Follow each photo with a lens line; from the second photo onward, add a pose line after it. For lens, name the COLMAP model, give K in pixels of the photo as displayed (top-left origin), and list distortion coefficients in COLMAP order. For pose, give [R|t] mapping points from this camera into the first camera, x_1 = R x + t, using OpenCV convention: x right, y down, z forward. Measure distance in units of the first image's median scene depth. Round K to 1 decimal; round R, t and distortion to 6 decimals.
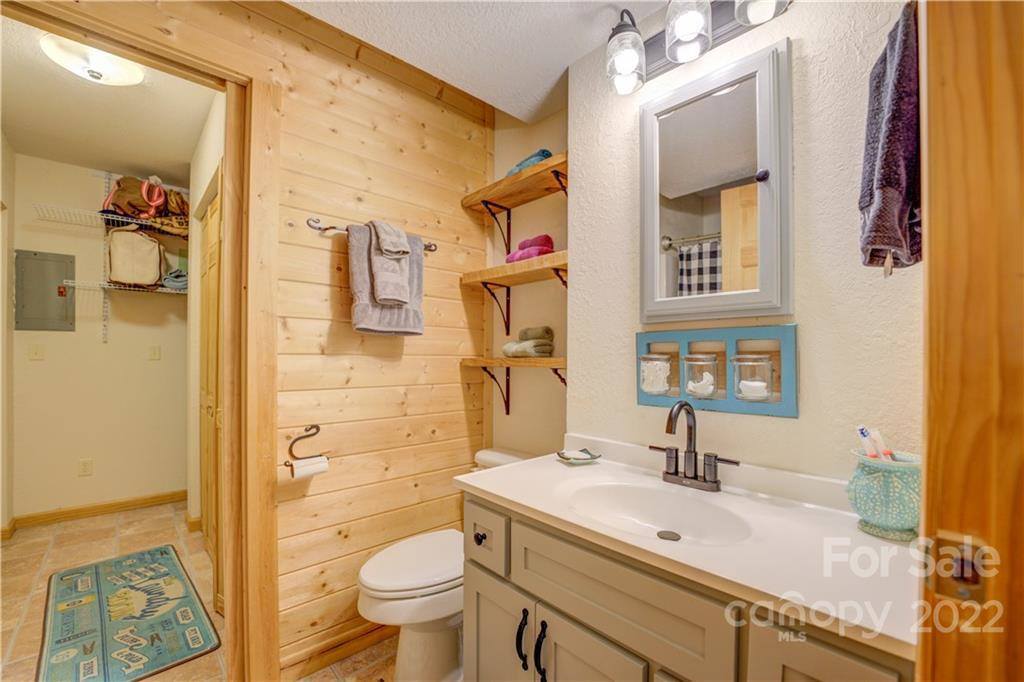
lens RADIAL K [[420.4, 0, 510.0], [0, 420.4, 355.5], [0, 0, 1]] dist [-0.019876, -0.000600]
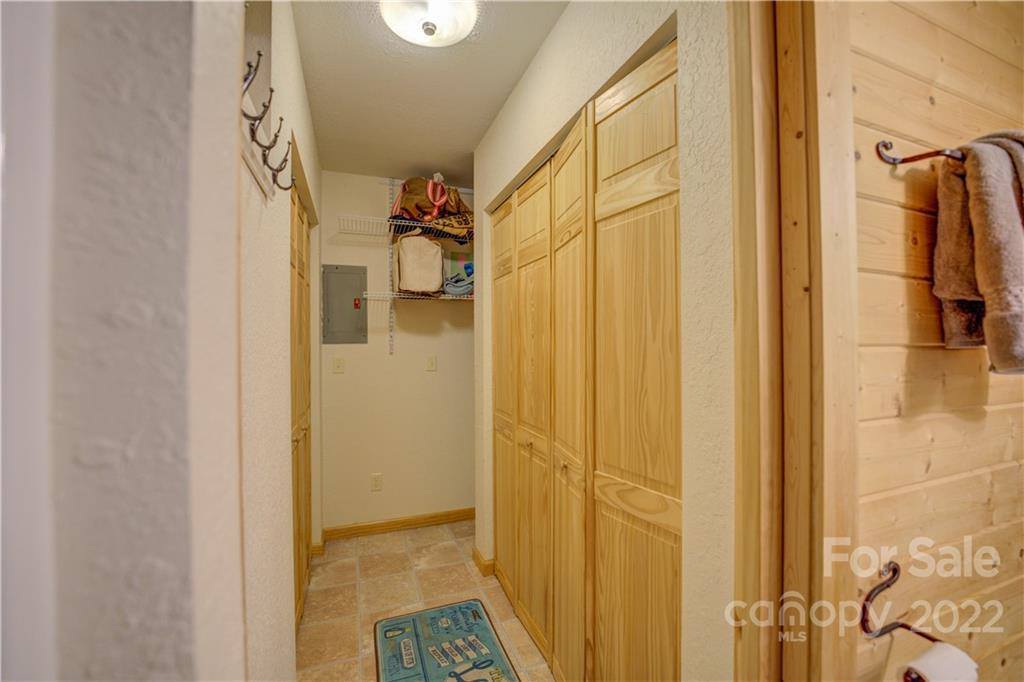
lens RADIAL K [[420.4, 0, 511.2], [0, 420.4, 344.4], [0, 0, 1]] dist [-0.019876, -0.000600]
pose [[0.925267, -0.010956, -0.379159, -0.362496], [0.009112, 0.999936, -0.006659, -0.047012], [0.379207, 0.002707, 0.925308, 0.201927]]
